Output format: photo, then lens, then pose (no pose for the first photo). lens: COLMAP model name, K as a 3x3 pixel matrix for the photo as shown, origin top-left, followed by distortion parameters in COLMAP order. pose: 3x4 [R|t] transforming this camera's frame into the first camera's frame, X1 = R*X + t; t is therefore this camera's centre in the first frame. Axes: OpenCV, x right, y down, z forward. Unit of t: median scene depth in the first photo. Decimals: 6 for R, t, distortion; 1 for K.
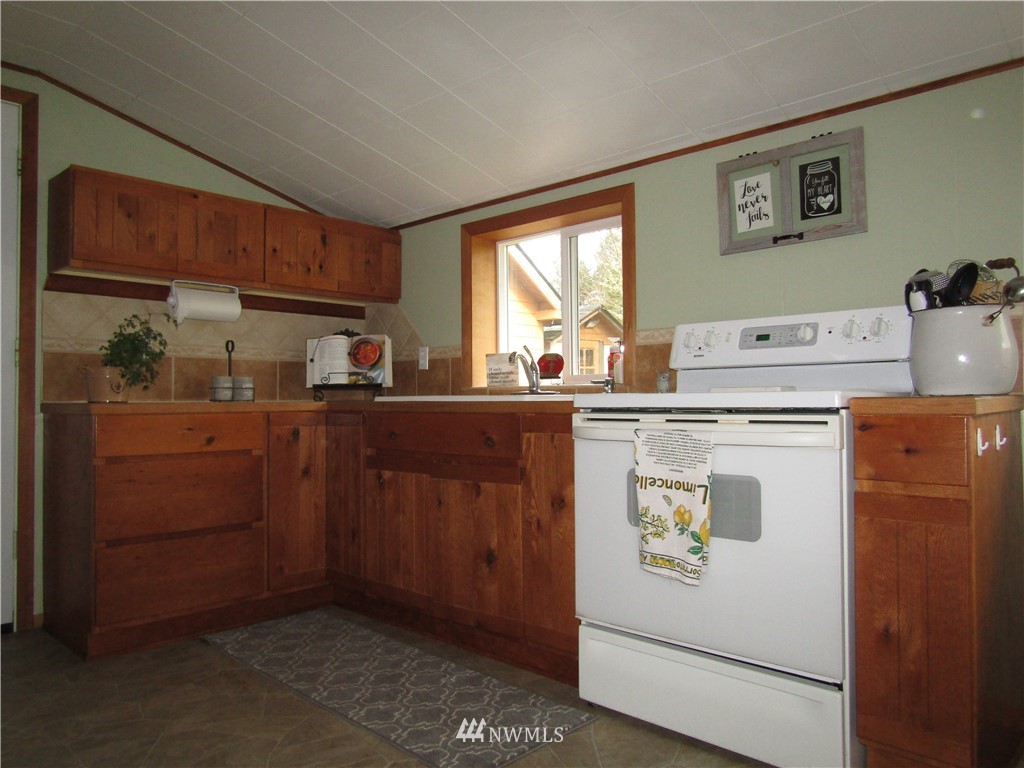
lens RADIAL K [[726.9, 0, 510.1], [0, 726.9, 384.6], [0, 0, 1]] dist [-0.003444, -0.002841]
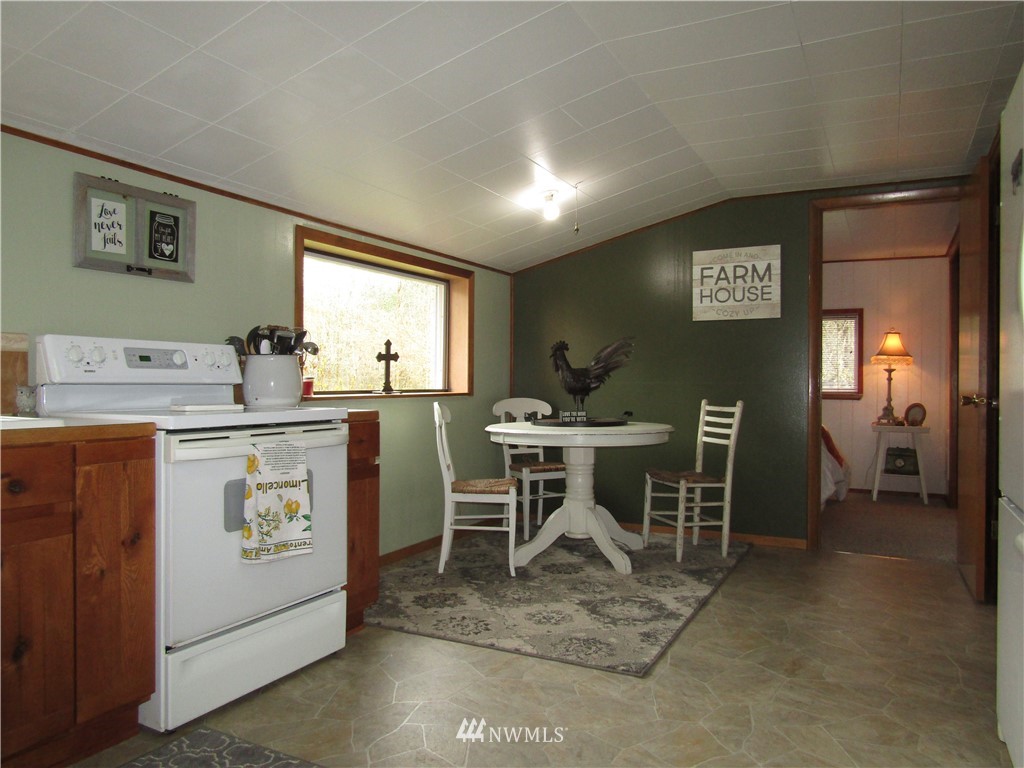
lens RADIAL K [[726.9, 0, 510.1], [0, 726.9, 384.6], [0, 0, 1]] dist [-0.003444, -0.002841]
pose [[-0.277536, 0.005044, 0.960702, -0.804659], [-0.023094, 0.999662, -0.011920, -0.022645], [-0.960438, -0.025495, -0.277326, 0.709461]]
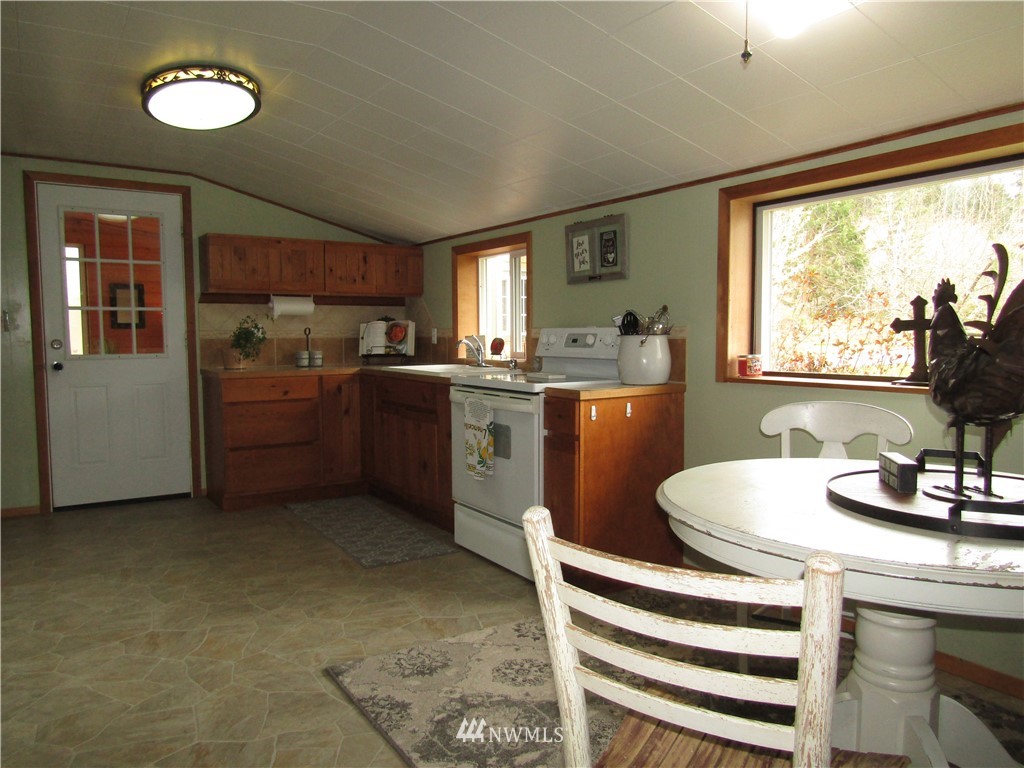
lens RADIAL K [[726.9, 0, 510.1], [0, 726.9, 384.6], [0, 0, 1]] dist [-0.003444, -0.002841]
pose [[0.973110, 0.018619, -0.229588, 0.538410], [0.003300, 0.995499, 0.094719, -0.112406], [0.230318, -0.092929, 0.968668, -0.583894]]
